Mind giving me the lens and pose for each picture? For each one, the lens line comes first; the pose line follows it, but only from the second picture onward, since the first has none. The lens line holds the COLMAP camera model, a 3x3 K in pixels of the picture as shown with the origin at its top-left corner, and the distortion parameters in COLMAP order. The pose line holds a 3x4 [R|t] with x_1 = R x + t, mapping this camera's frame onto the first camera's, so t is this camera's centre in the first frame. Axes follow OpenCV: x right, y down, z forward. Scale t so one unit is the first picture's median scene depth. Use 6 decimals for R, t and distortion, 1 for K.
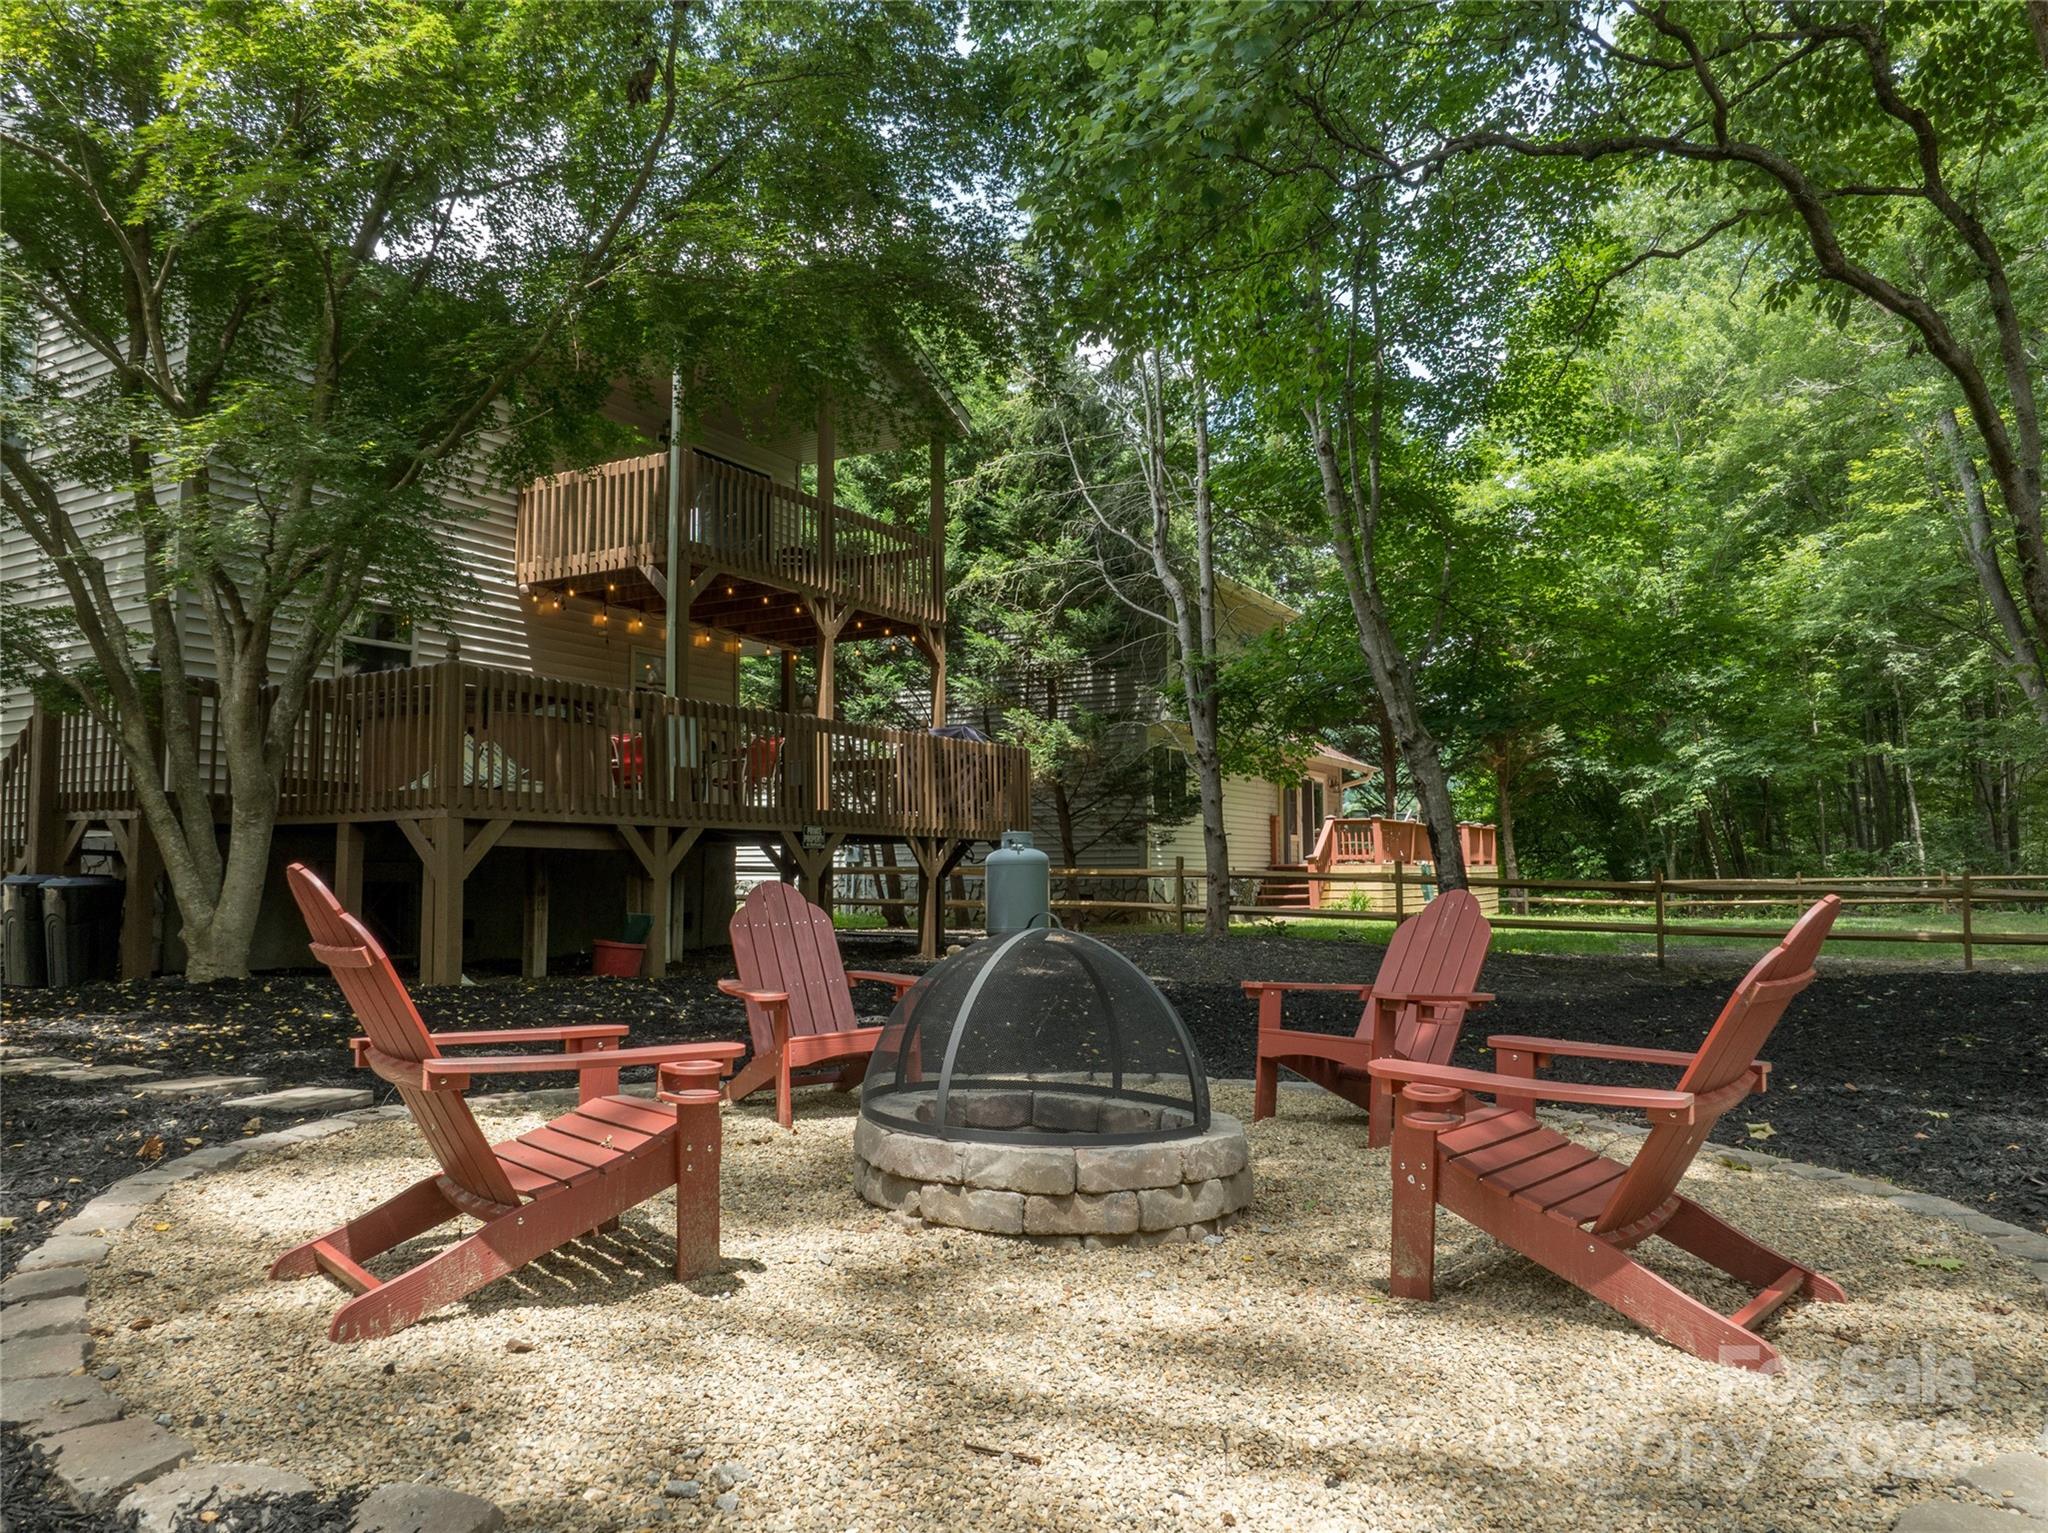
lens RADIAL K [[1444.7, 0, 1010.9], [0, 1444.7, 761.4], [0, 0, 1]] dist [-0.010884, -0.002804]
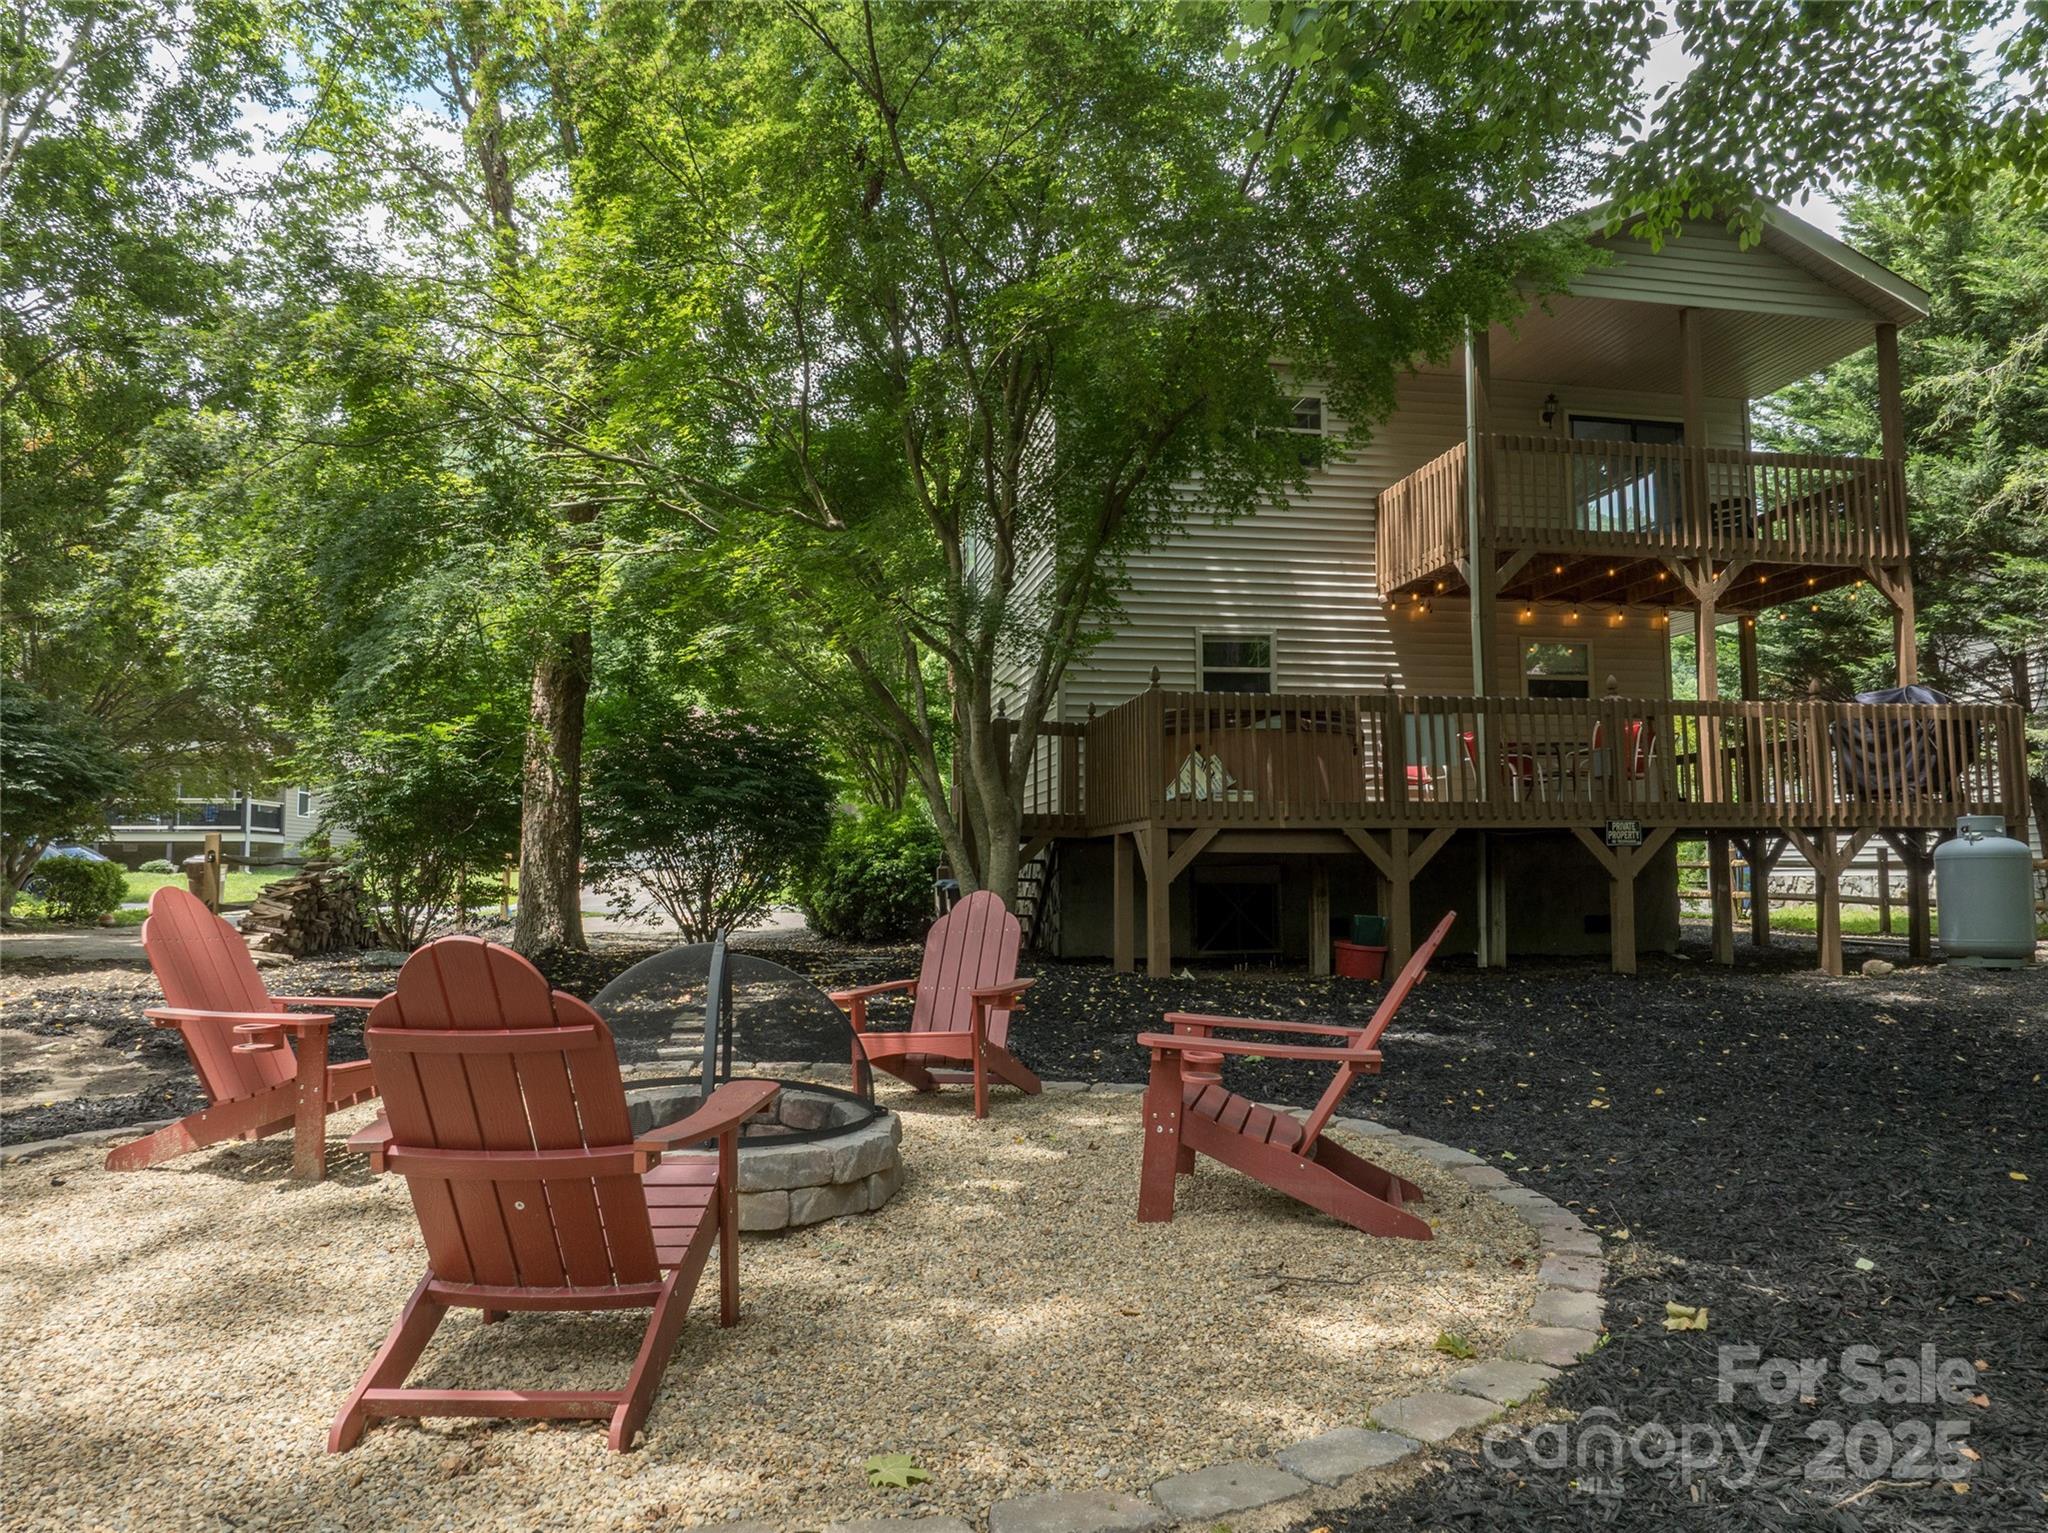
lens RADIAL K [[1444.7, 0, 1010.6], [0, 1444.7, 768.4], [0, 0, 1]] dist [-0.010884, -0.002804]
pose [[0.668001, -0.060019, -0.741736, 0.261535], [0.065559, 0.997613, -0.021682, 0.006836], [0.741267, -0.034144, 0.670341, 0.113677]]
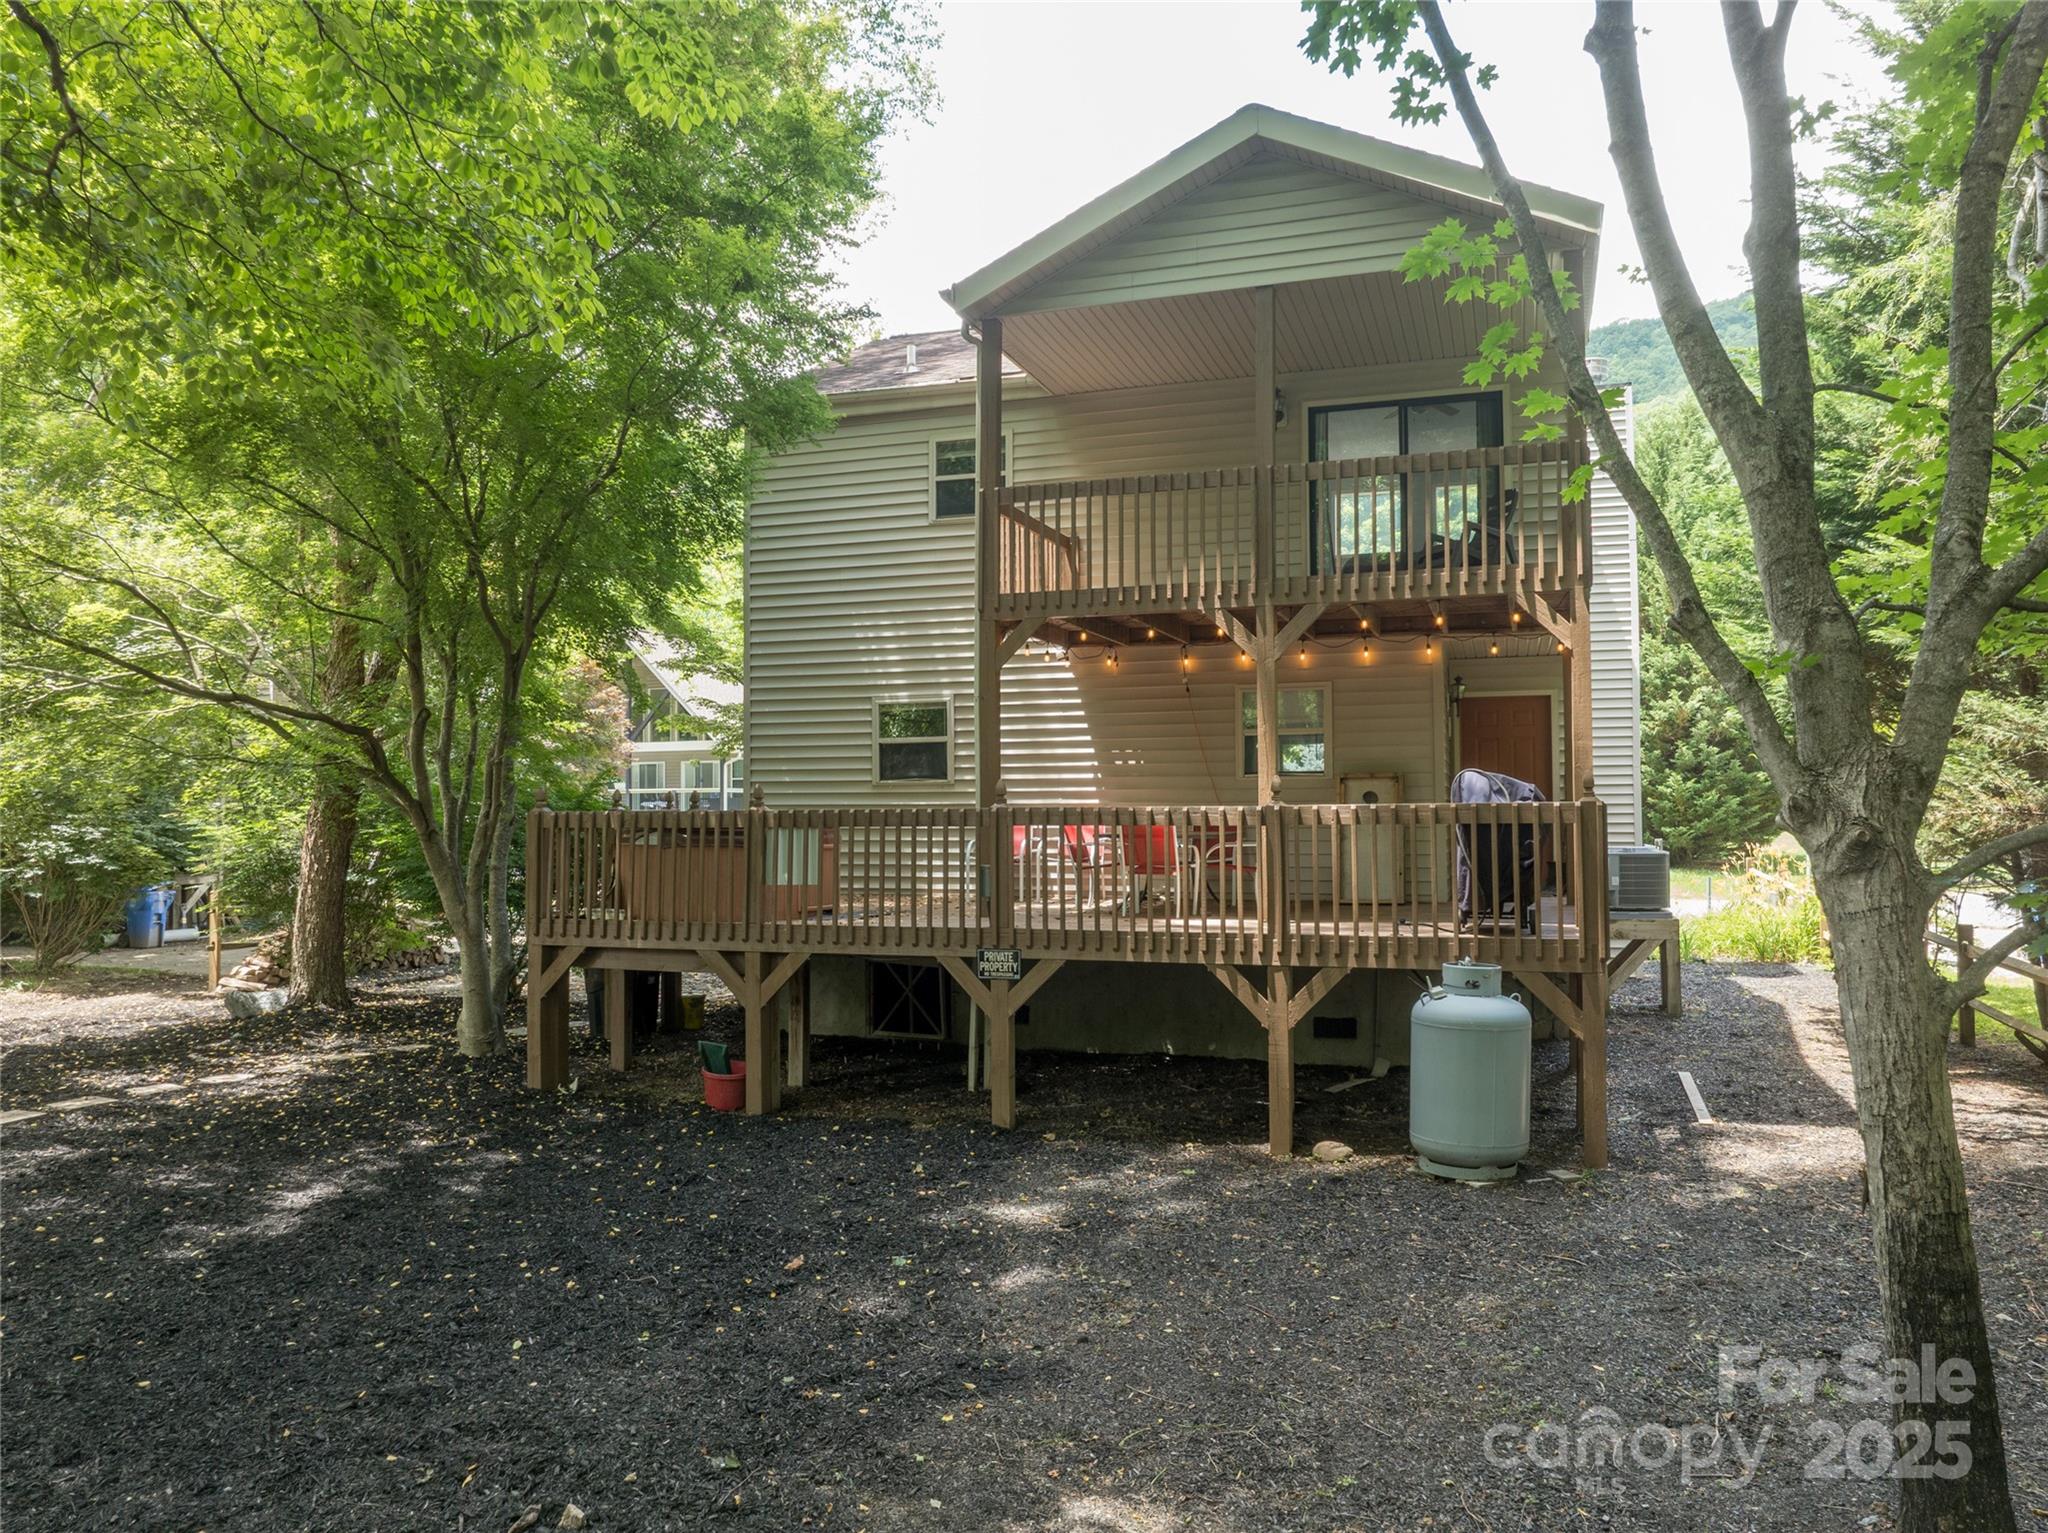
lens RADIAL K [[1444.7, 0, 1018.7], [0, 1444.7, 764.8], [0, 0, 1]] dist [-0.010884, -0.002804]
pose [[0.215814, -0.031792, -0.975917, 0.617026], [0.085477, 0.996248, -0.013552, -0.043811], [0.972686, -0.080494, 0.217721, 0.858054]]
